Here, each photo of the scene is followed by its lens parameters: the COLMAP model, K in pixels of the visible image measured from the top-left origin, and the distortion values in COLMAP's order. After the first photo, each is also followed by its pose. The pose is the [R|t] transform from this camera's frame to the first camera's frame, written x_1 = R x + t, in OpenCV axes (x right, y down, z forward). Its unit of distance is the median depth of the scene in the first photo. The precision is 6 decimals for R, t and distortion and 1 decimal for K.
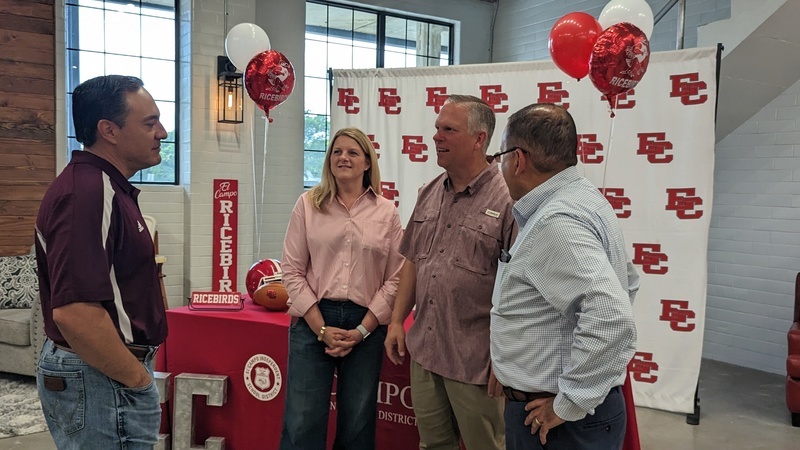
lens RADIAL K [[702.9, 0, 394.1], [0, 702.9, 233.7], [0, 0, 1]] dist [0.066511, -0.094121]
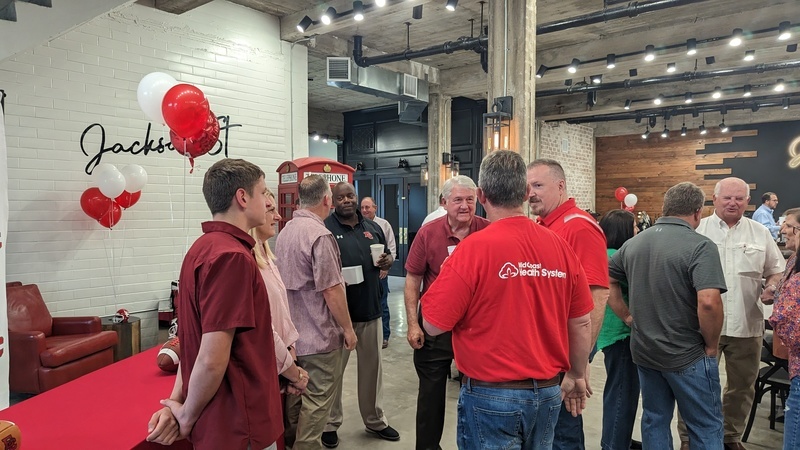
lens RADIAL K [[564.9, 0, 394.3], [0, 564.9, 233.7], [0, 0, 1]] dist [0.060026, -0.069652]
pose [[-0.299072, -0.061952, 0.952217, -0.557729], [0.056123, 0.995021, 0.082364, -0.082158], [-0.952579, 0.078074, -0.294106, 0.673398]]
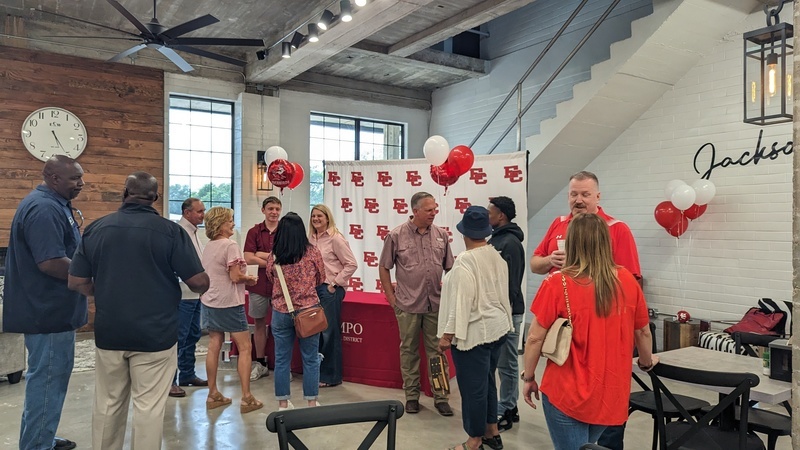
lens RADIAL K [[567.4, 0, 388.8], [0, 567.4, 223.7], [0, 0, 1]] dist [0.042423, -0.036234]
pose [[0.999894, -0.013249, 0.006031, 0.073840], [0.013636, 0.997496, -0.069398, 0.026630], [-0.005096, 0.069473, 0.997571, -0.481352]]
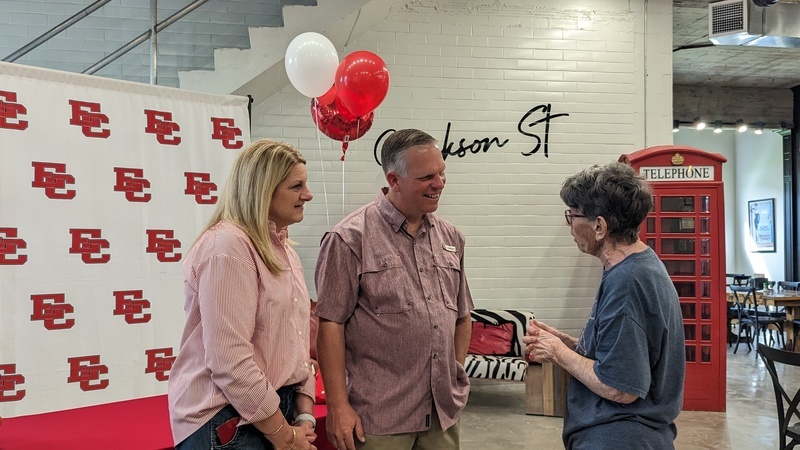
lens RADIAL K [[702.9, 0, 394.1], [0, 702.9, 233.7], [0, 0, 1]] dist [0.066511, -0.094121]
pose [[0.368049, -0.007334, 0.929778, -0.443213], [0.073666, 0.997056, -0.021295, -0.018534], [-0.926884, 0.076331, 0.367505, 0.402291]]
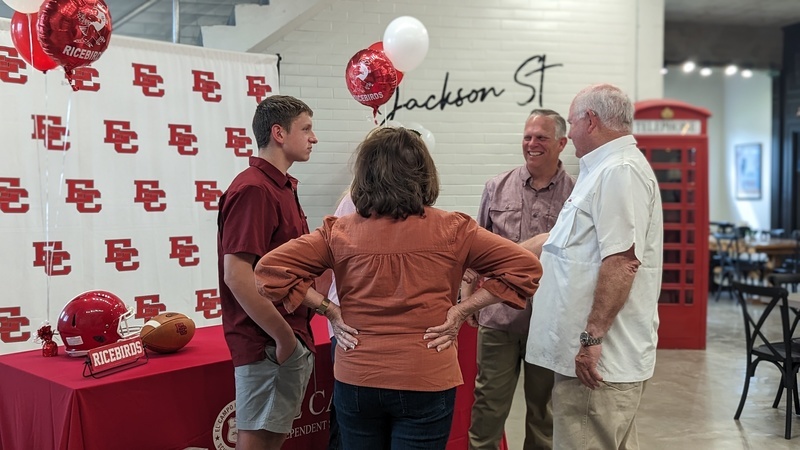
lens RADIAL K [[847.1, 0, 388.2], [0, 847.1, 214.2], [0, 0, 1]] dist [0.092010, -0.194911]
pose [[0.298048, -0.051010, 0.953187, -0.782363], [0.069435, 0.997084, 0.031648, -0.039205], [-0.952022, 0.056752, 0.300721, 0.415634]]
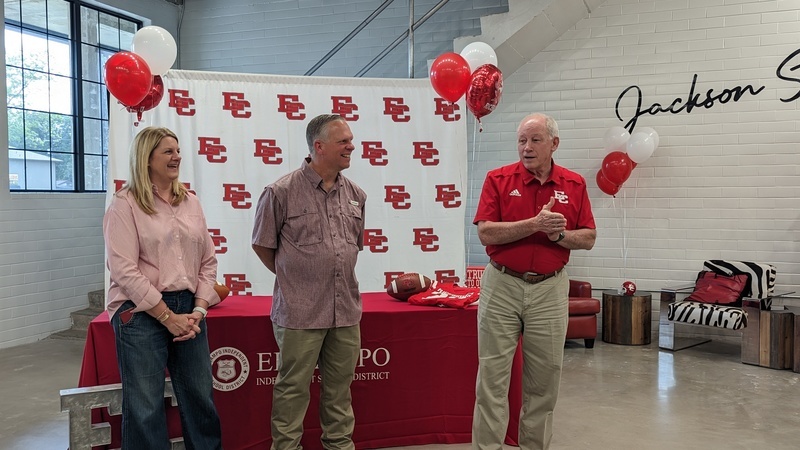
lens RADIAL K [[727.0, 0, 400.0], [0, 727.0, 225.0], [0, 0, 1]] dist [0.119480, -0.187581]
pose [[0.793016, -0.048196, 0.607291, -0.481985], [0.059504, 0.998227, 0.001519, 0.003628], [-0.606287, 0.034931, 0.794478, -0.018277]]
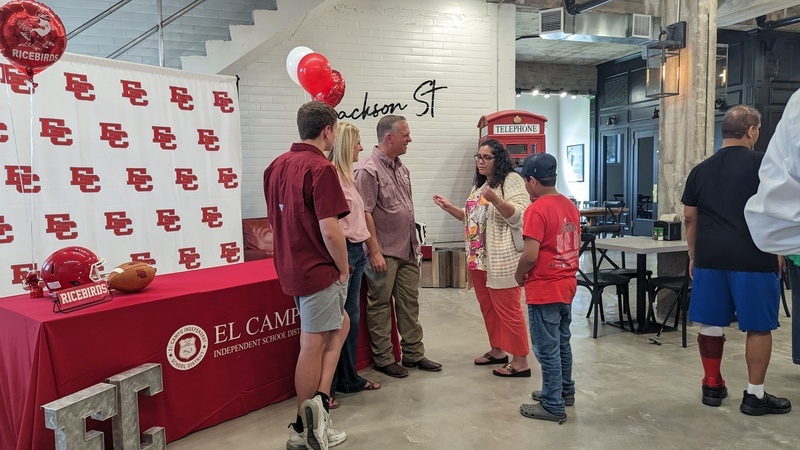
lens RADIAL K [[567.4, 0, 388.8], [0, 567.4, 223.7], [0, 0, 1]] dist [0.042423, -0.036234]
pose [[0.222517, -0.097055, 0.970086, -0.695809], [0.087878, 0.992979, 0.079189, -0.012038], [-0.970960, 0.067628, 0.229483, 0.391196]]
